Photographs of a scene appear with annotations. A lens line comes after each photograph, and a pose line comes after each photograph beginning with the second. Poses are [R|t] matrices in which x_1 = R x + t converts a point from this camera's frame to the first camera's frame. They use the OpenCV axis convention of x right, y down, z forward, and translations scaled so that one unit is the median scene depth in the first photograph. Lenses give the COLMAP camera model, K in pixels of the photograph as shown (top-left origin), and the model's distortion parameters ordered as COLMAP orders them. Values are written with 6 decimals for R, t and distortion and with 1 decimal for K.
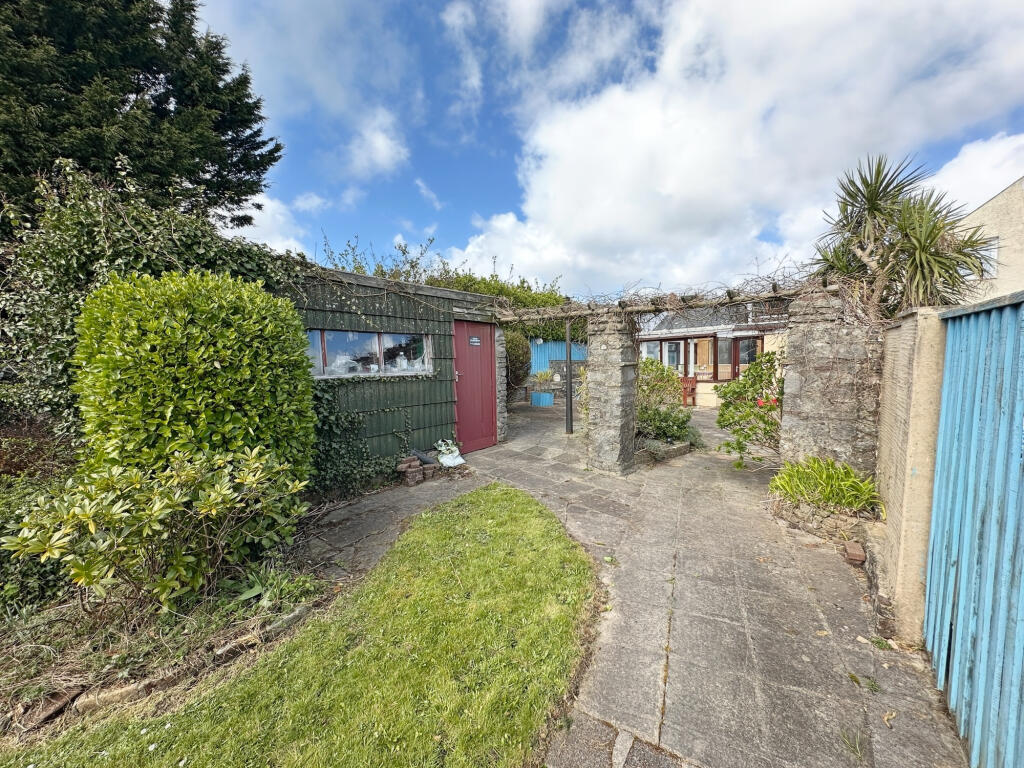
lens RADIAL K [[407.0, 0, 513.6], [0, 407.0, 385.1], [0, 0, 1]] dist [-0.001910, -0.000235]
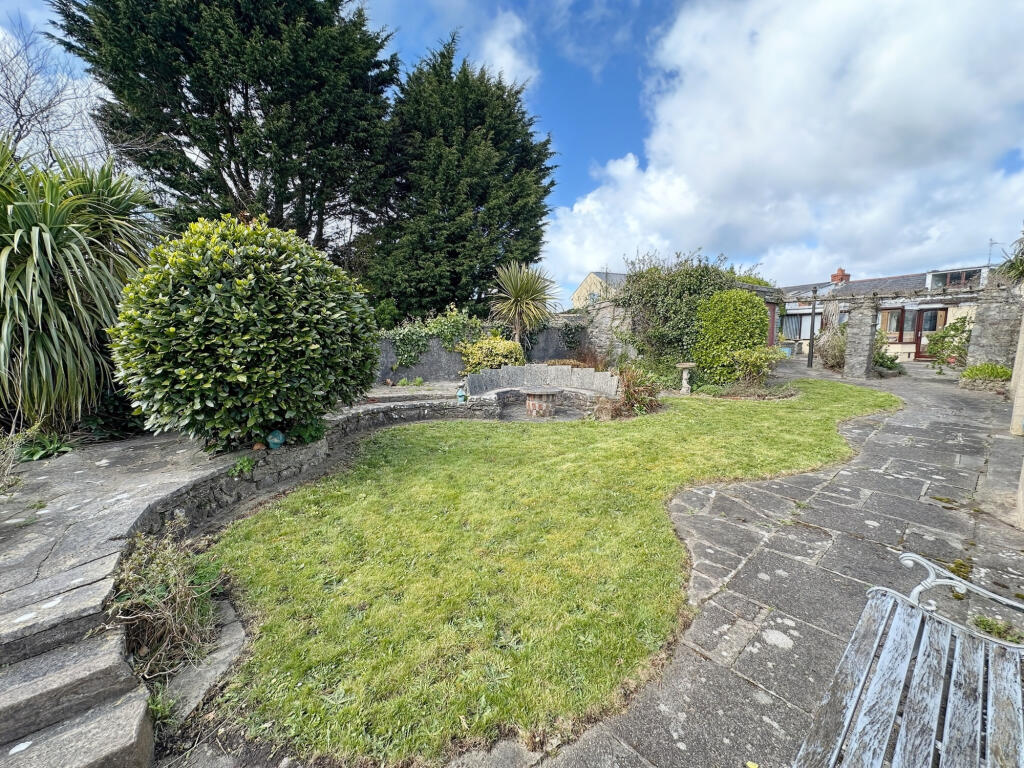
lens RADIAL K [[407.0, 0, 510.5], [0, 407.0, 386.1], [0, 0, 1]] dist [-0.001910, -0.000235]
pose [[0.970467, 0.034024, -0.238822, -0.946527], [-0.018695, 0.997634, 0.066160, 0.150660], [0.240508, -0.059741, 0.968807, -1.351824]]
